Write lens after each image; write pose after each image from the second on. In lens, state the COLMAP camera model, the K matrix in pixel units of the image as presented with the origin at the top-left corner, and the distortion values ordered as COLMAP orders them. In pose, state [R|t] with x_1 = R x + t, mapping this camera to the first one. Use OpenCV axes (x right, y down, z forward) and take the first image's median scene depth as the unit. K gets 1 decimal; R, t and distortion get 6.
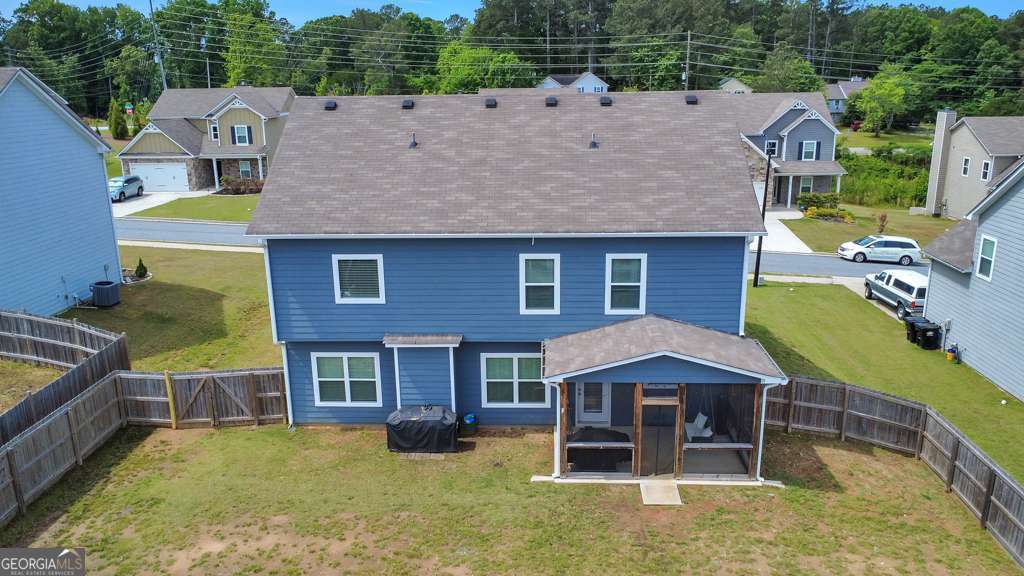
lens RADIAL K [[774.2, 0, 512.0], [0, 774.2, 288.0], [0, 0, 1]] dist [0.003003, -0.004165]
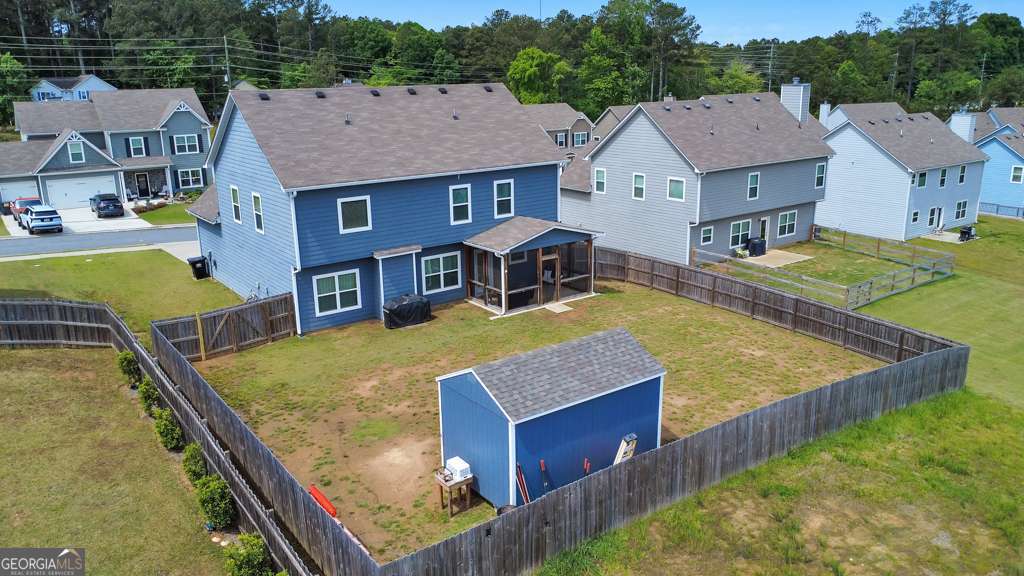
lens RADIAL K [[774.2, 0, 512.0], [0, 774.2, 288.0], [0, 0, 1]] dist [0.003003, -0.004165]
pose [[0.774925, -0.167969, 0.609325, -0.849196], [0.170682, 0.983838, 0.054140, 0.092519], [-0.608571, 0.062046, 0.791070, -0.301984]]
